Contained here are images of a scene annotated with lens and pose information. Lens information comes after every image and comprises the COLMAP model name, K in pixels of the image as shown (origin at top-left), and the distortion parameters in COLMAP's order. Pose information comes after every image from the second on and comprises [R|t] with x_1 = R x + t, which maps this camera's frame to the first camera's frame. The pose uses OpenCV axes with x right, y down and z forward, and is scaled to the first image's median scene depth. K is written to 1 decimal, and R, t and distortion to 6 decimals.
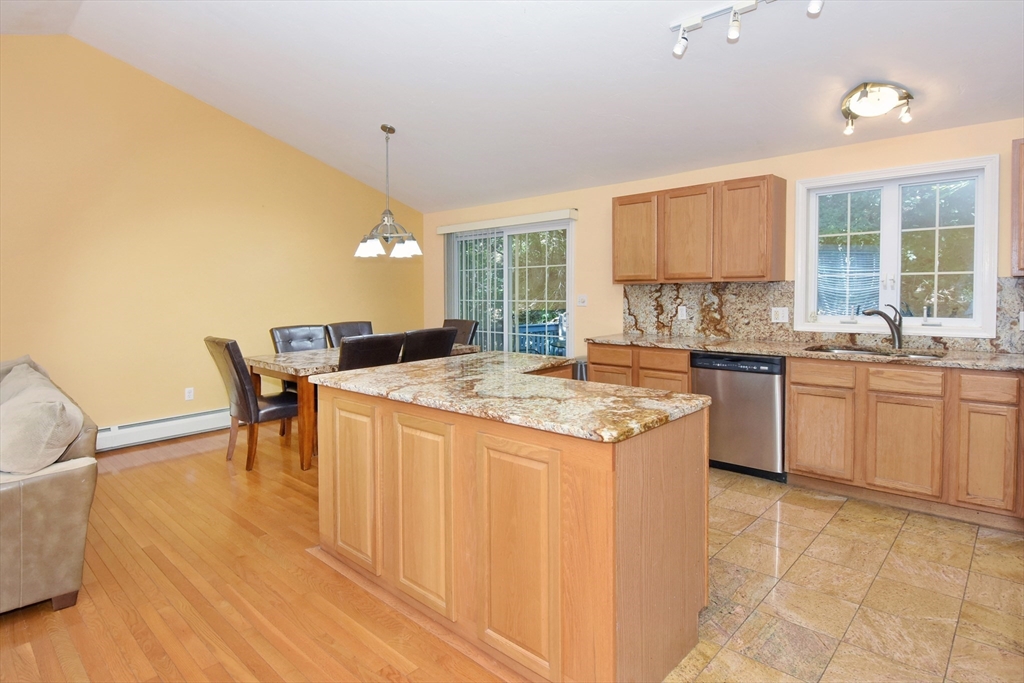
lens RADIAL K [[547.6, 0, 515.0], [0, 547.6, 333.7], [0, 0, 1]] dist [0.010381, -0.011112]
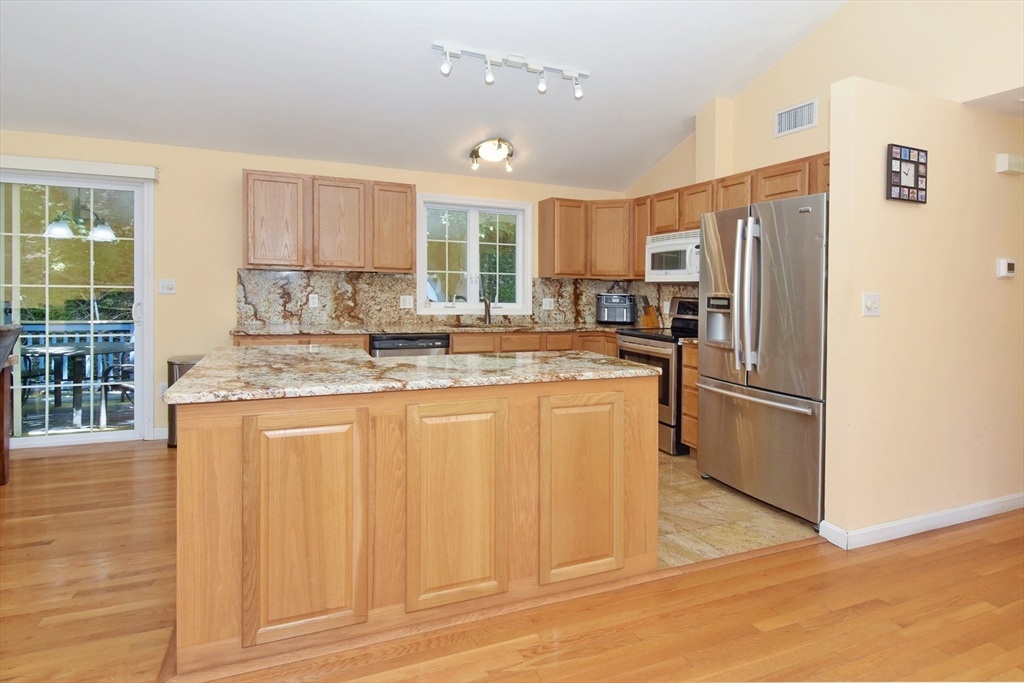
lens RADIAL K [[547.6, 0, 510.6], [0, 547.6, 341.6], [0, 0, 1]] dist [0.010381, -0.011112]
pose [[0.423489, -0.062178, 0.903765, -0.476151], [0.047608, 0.997791, 0.046338, 0.007249], [-0.904649, 0.023402, 0.425513, 0.260789]]
